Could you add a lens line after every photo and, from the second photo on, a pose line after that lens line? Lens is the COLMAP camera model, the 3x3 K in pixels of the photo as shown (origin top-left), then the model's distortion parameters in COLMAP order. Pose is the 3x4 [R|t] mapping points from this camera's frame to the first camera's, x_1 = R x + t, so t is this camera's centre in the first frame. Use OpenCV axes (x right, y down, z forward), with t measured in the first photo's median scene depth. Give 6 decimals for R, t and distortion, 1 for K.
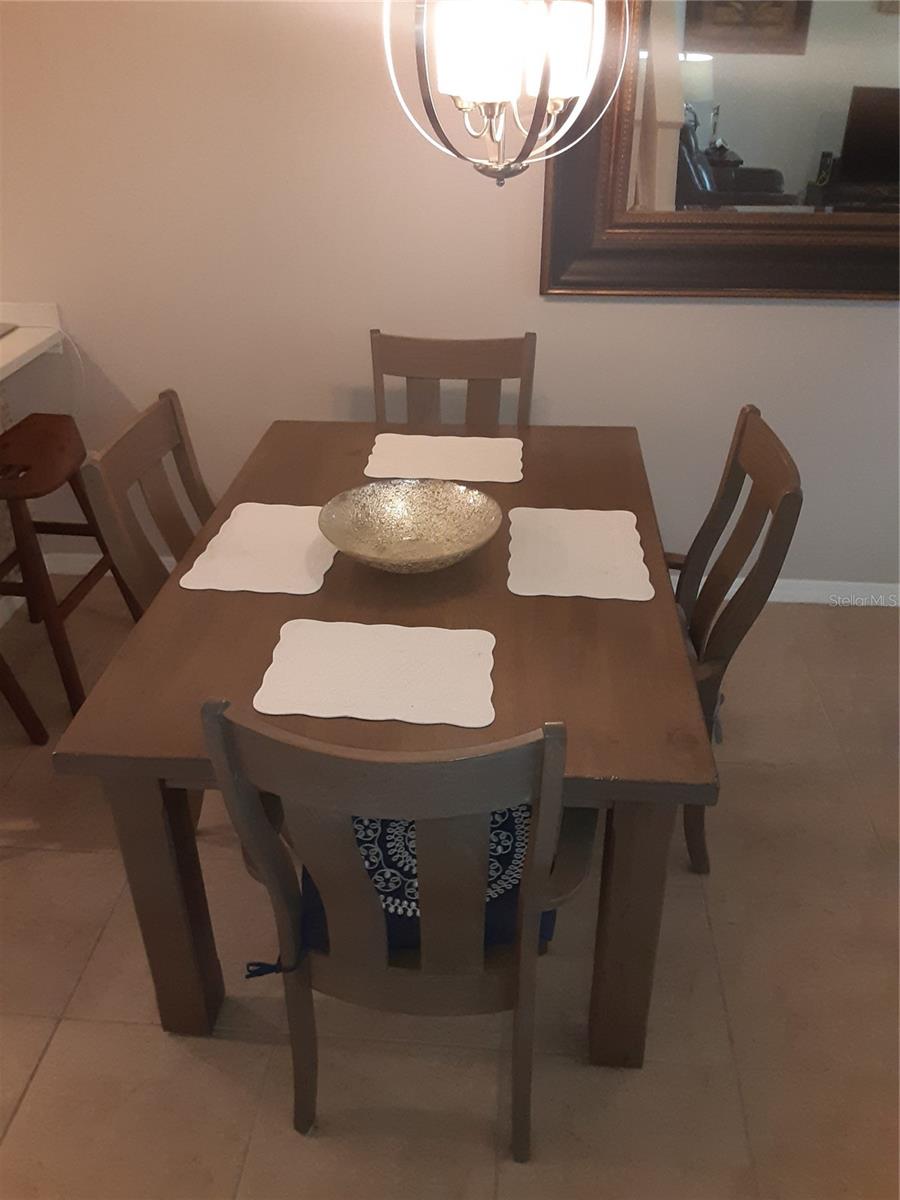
lens RADIAL K [[956.8, 0, 450.0], [0, 956.8, 600.0], [0, 0, 1]] dist [0.112040, -0.161556]
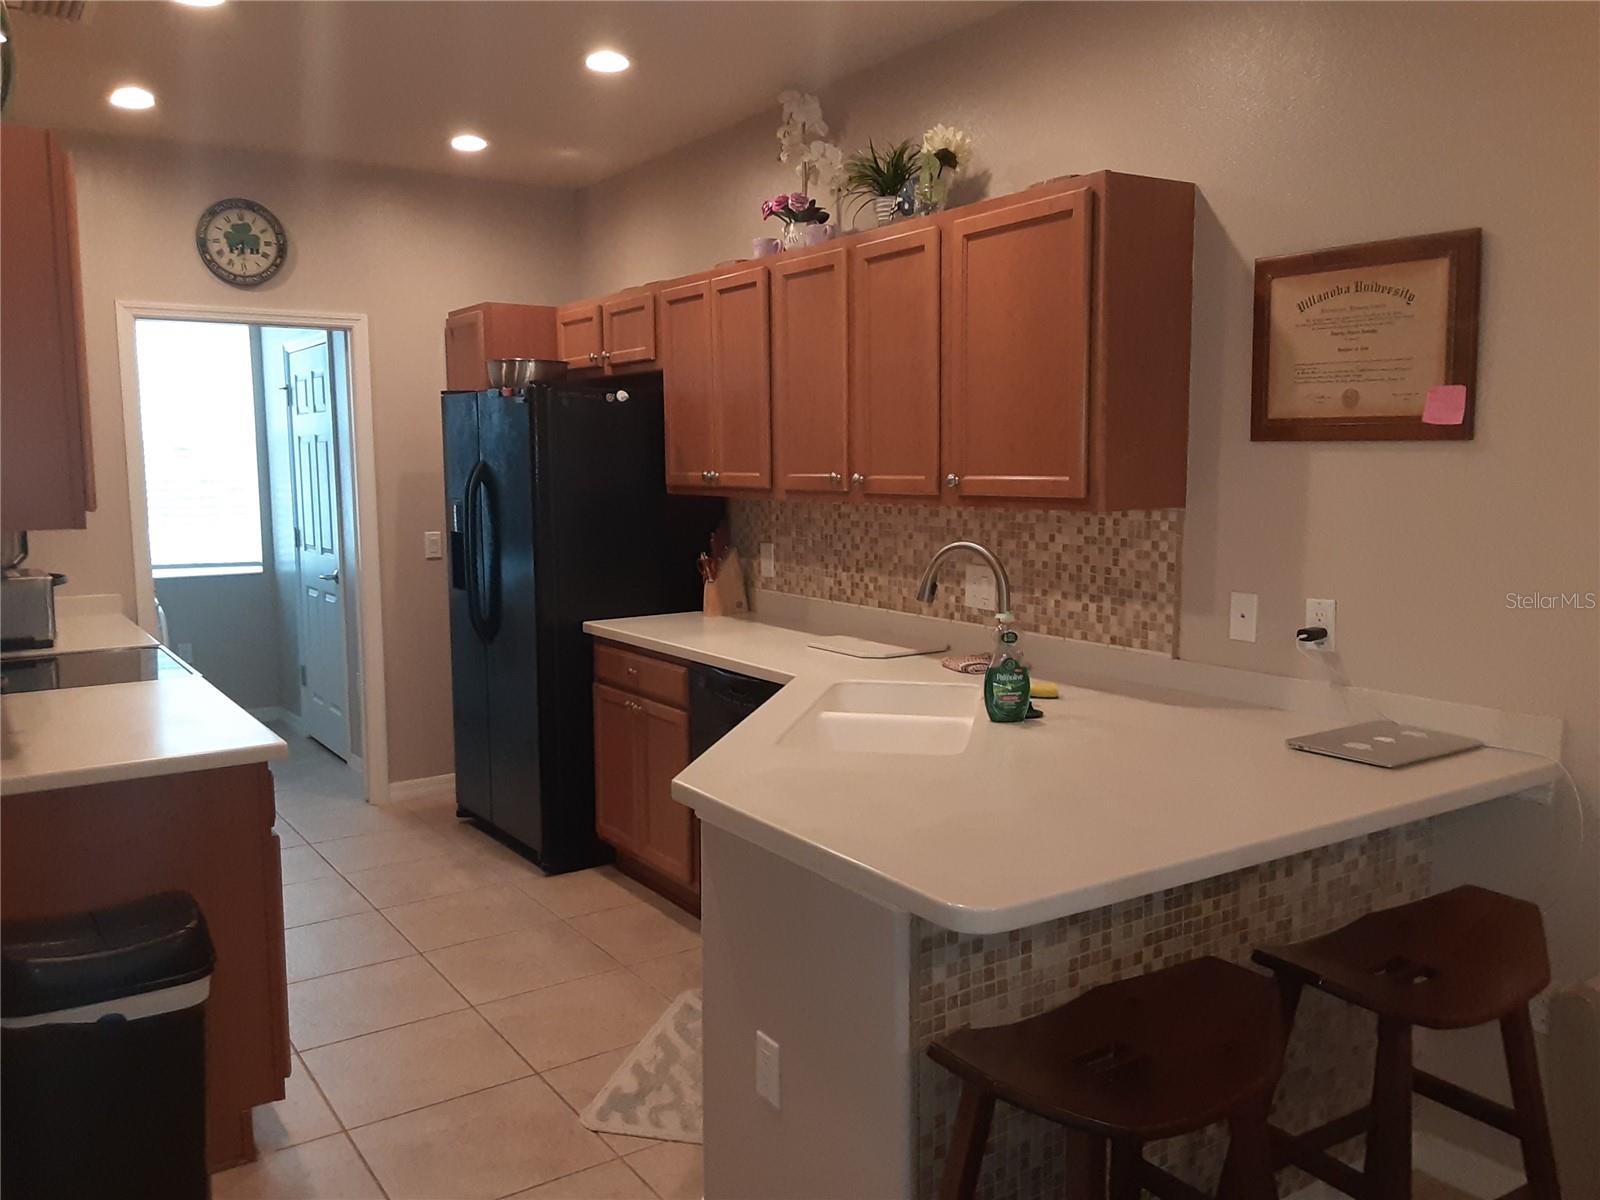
lens RADIAL K [[1275.7, 0, 800.0], [0, 1275.7, 600.0], [0, 0, 1]] dist [0.112040, -0.161556]
pose [[0.621247, 0.083161, -0.779190, -0.092158], [-0.393420, 0.893050, -0.218361, -0.020258], [0.677697, 0.442205, 0.587522, 0.211474]]
